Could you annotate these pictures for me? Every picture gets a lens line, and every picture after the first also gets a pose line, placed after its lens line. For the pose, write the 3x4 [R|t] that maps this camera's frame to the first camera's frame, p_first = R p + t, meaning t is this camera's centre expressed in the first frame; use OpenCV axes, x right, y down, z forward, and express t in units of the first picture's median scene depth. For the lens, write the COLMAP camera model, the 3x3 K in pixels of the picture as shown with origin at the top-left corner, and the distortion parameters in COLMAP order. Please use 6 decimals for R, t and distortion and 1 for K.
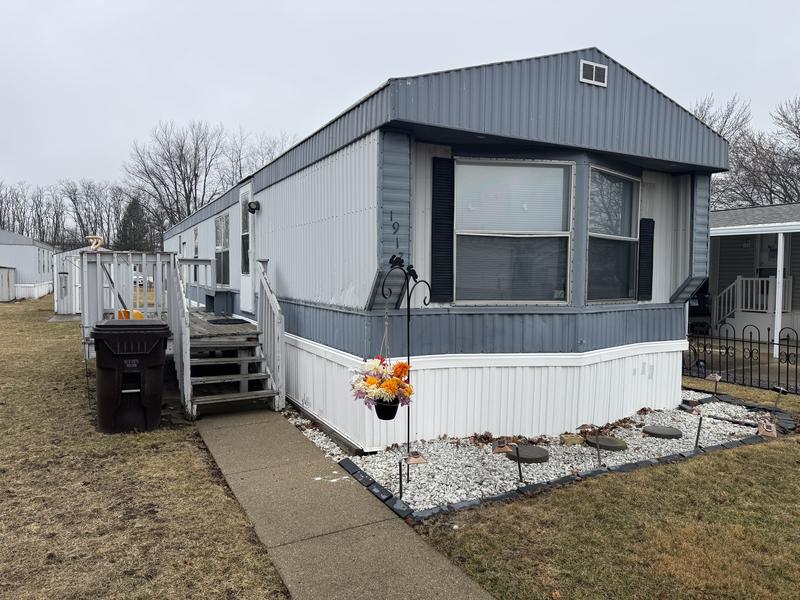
lens RADIAL K [[561.4, 0, 399.8], [0, 561.4, 299.1], [0, 0, 1]] dist [-0.000057, -0.008016]
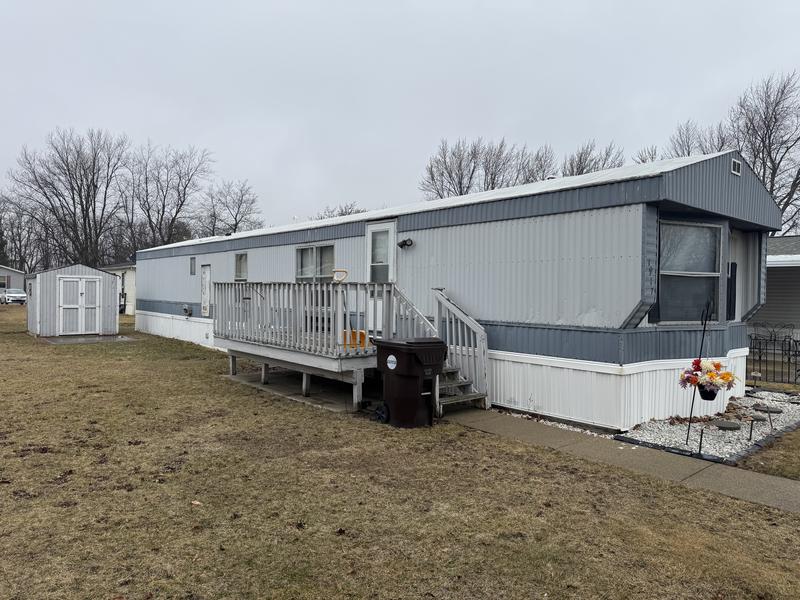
lens RADIAL K [[561.4, 0, 399.1], [0, 561.4, 303.5], [0, 0, 1]] dist [-0.000057, -0.008016]
pose [[0.972753, 0.001526, 0.231840, -0.696282], [0.004279, 0.999690, -0.024535, -0.008814], [-0.231806, 0.024859, 0.972444, -0.179417]]
